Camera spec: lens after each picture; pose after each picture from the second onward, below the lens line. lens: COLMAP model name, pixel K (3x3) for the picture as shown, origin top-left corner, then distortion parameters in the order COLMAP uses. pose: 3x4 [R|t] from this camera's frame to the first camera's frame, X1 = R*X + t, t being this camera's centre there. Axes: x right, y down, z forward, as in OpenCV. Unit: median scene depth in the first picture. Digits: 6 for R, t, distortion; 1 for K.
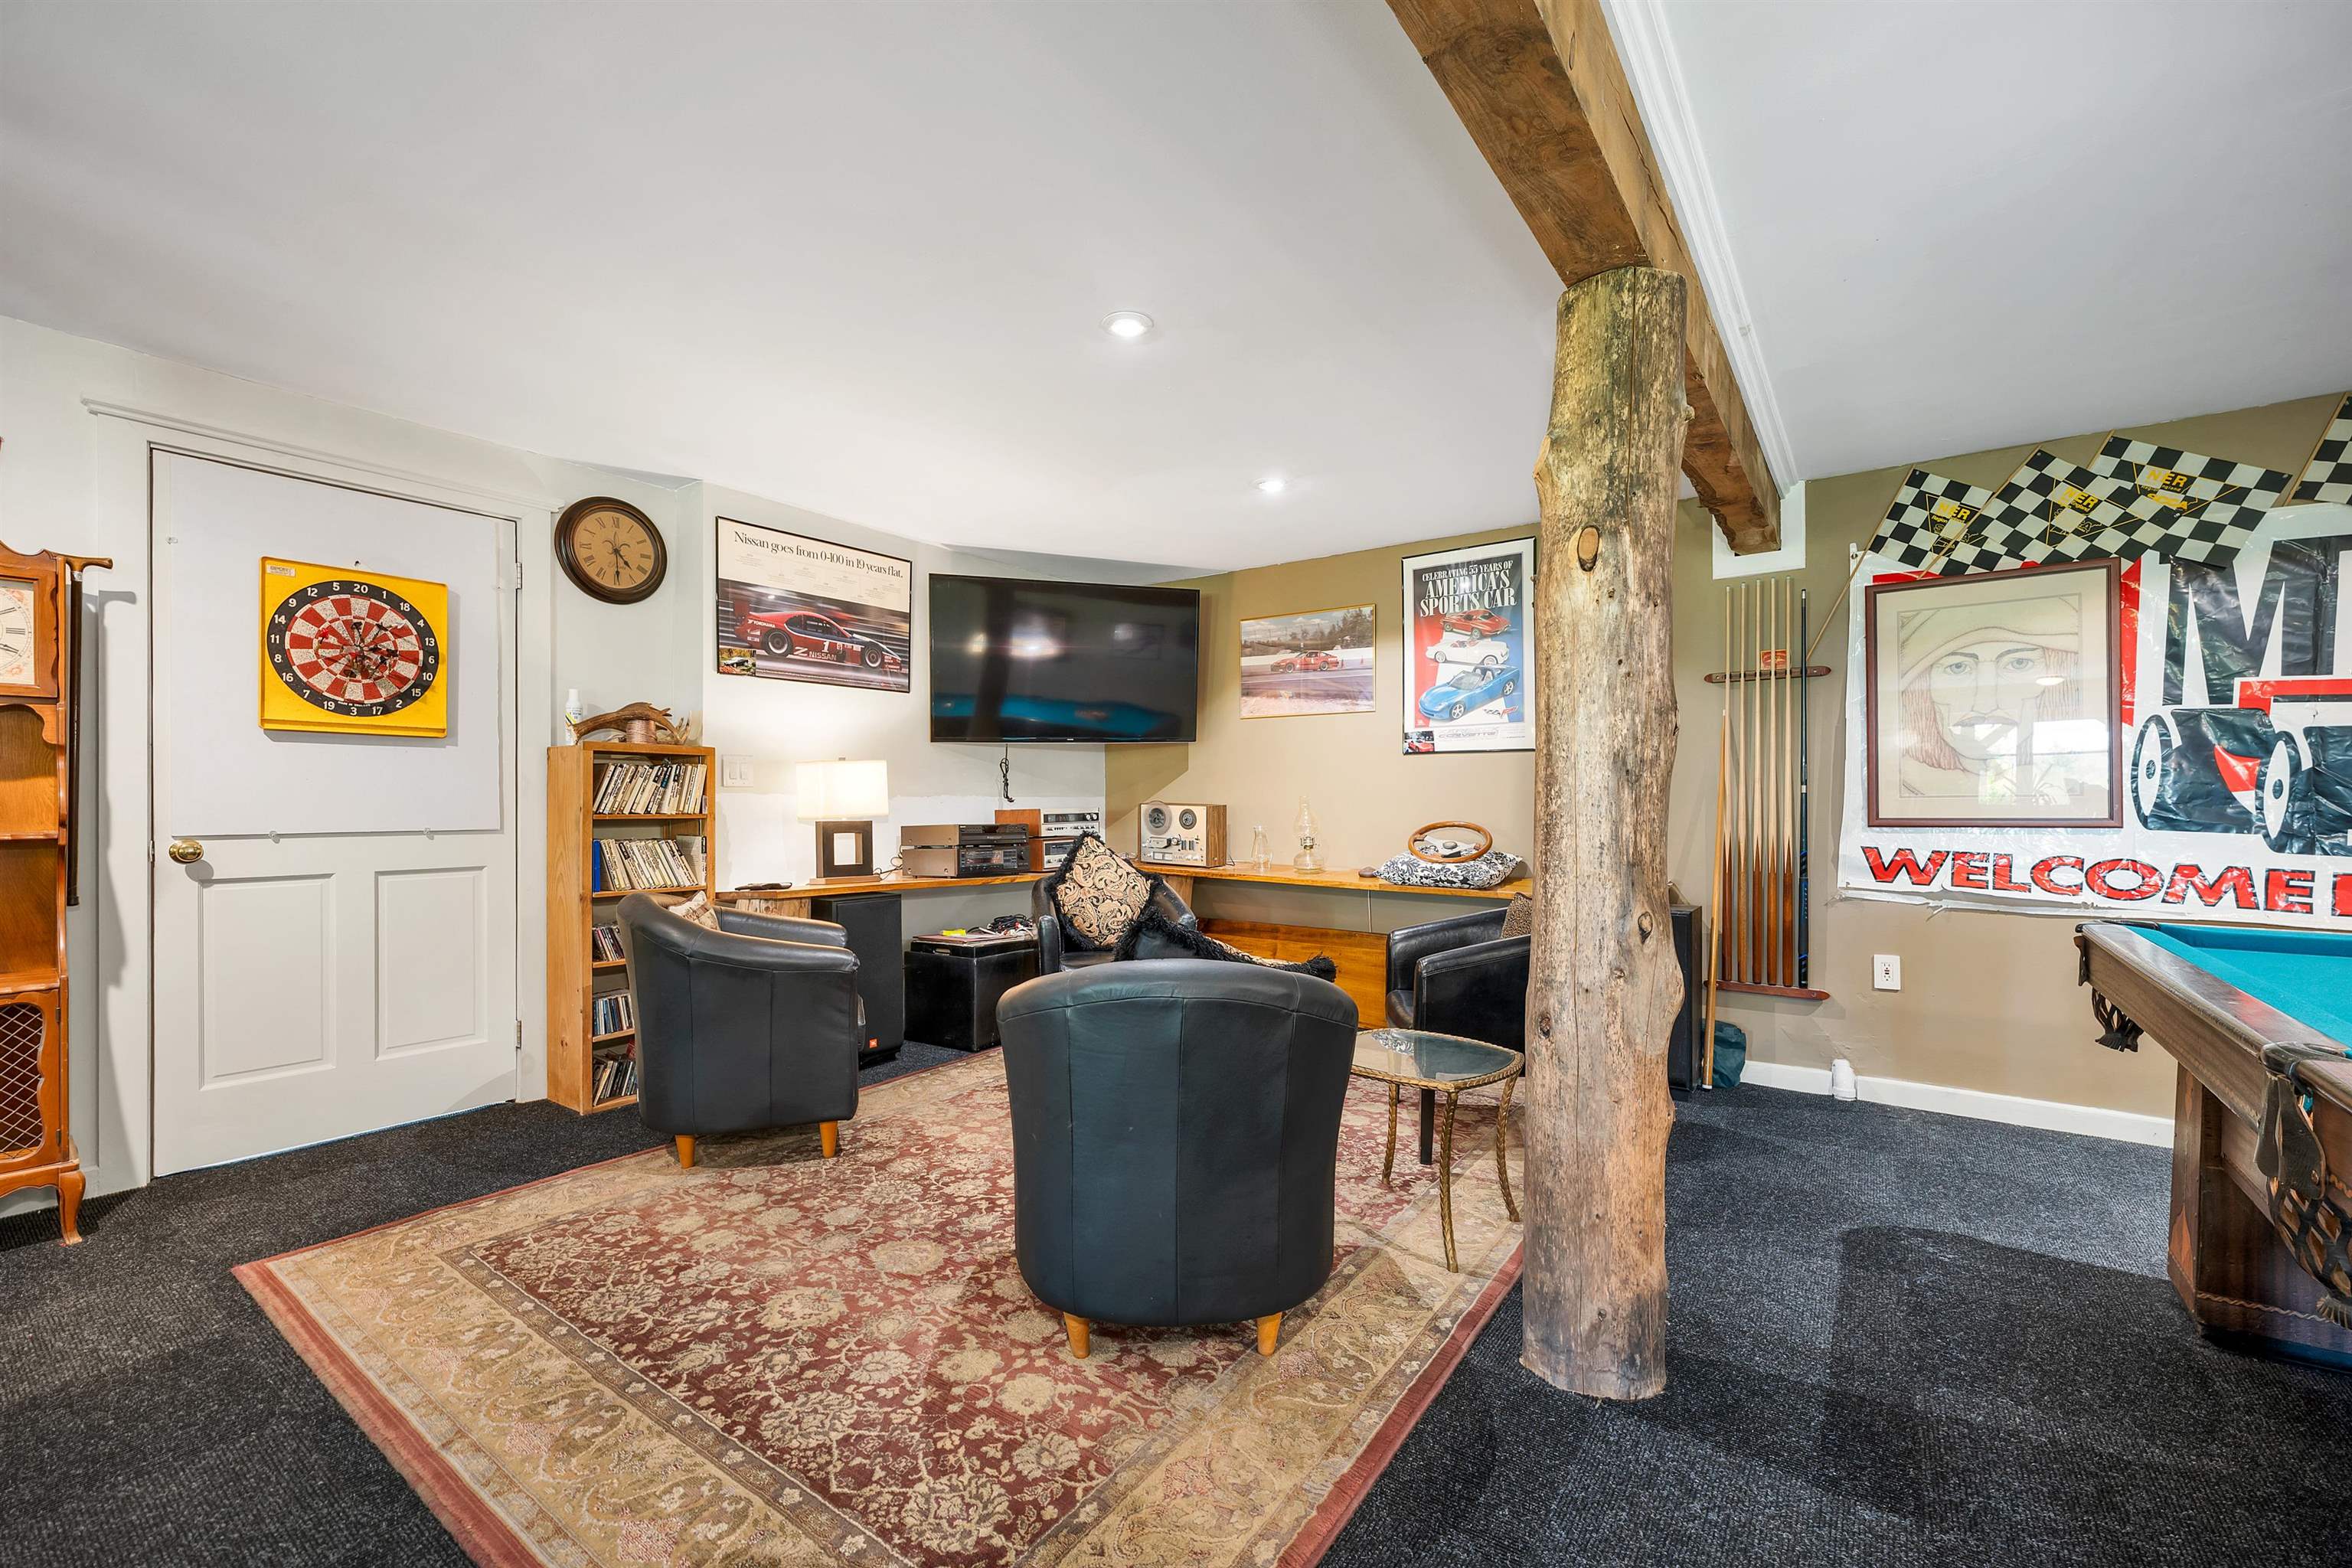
lens RADIAL K [[968.2, 0, 1180.6], [0, 968.2, 804.0], [0, 0, 1]] dist [0.005928, -0.001510]
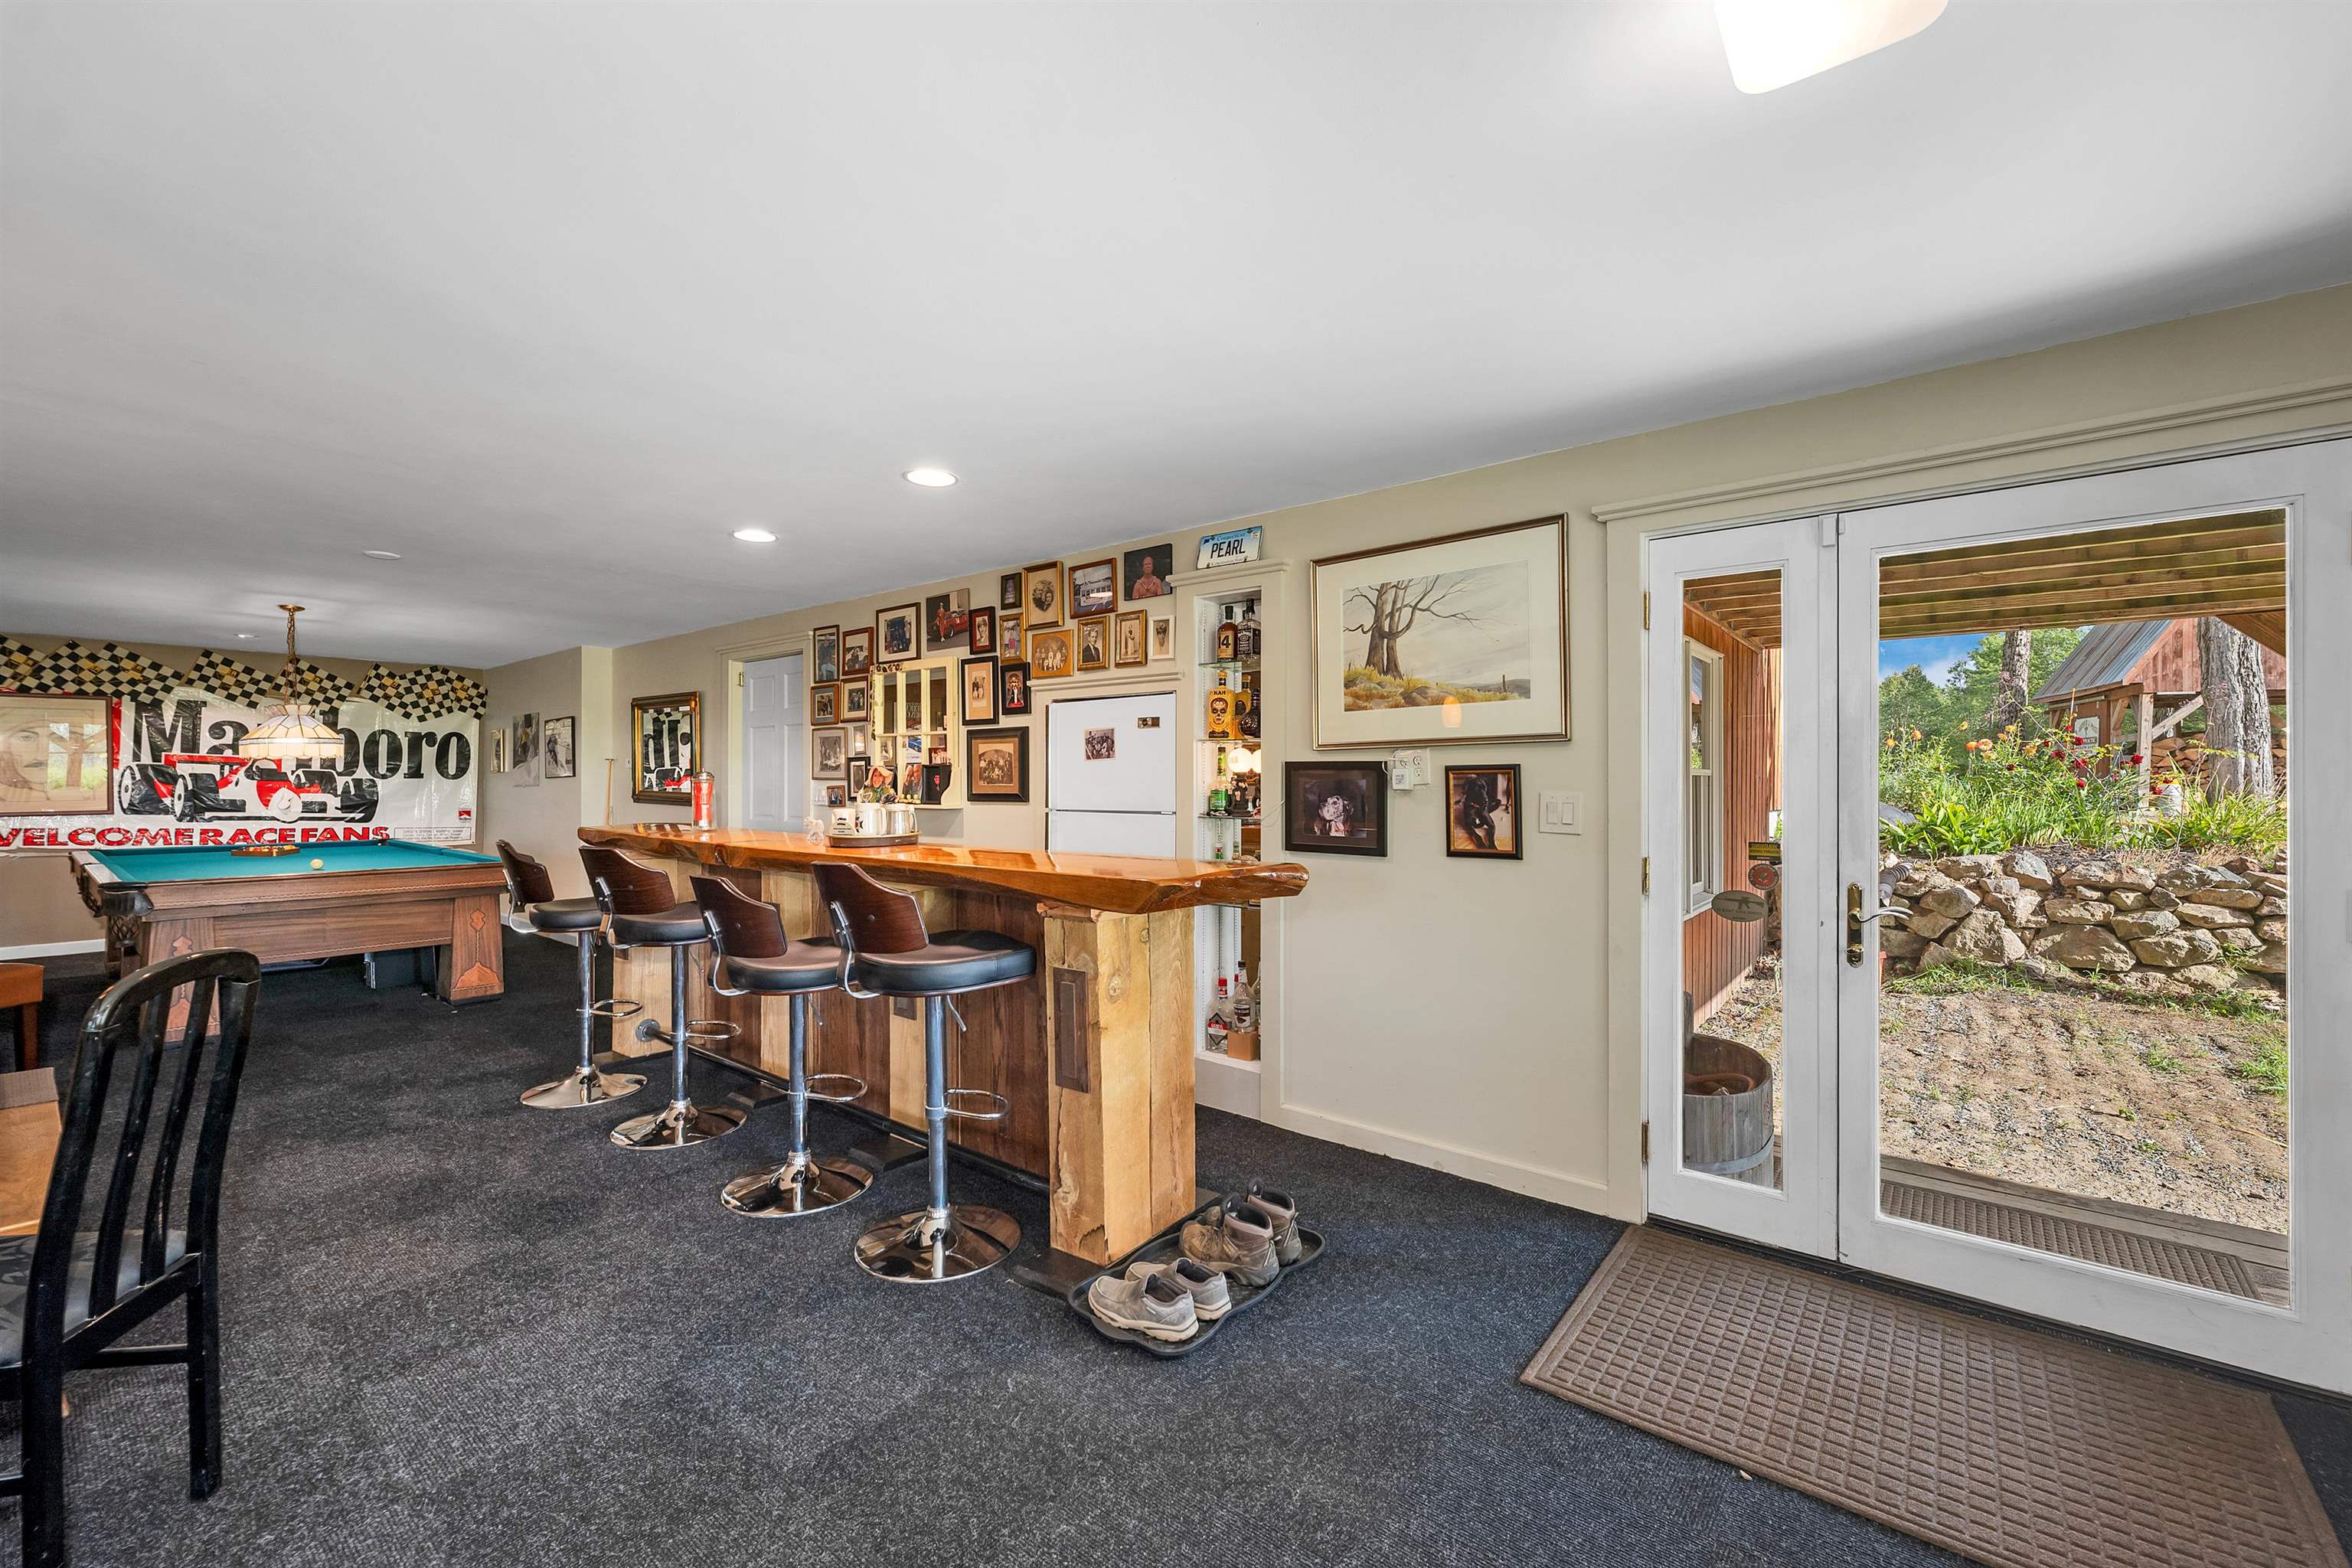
lens RADIAL K [[968.2, 0, 1180.0], [0, 968.2, 779.9], [0, 0, 1]] dist [0.005928, -0.001510]
pose [[0.055485, -0.000829, 0.998459, -1.169769], [0.000914, 0.999999, 0.000779, -0.055450], [-0.998459, 0.000869, 0.055485, -1.620051]]
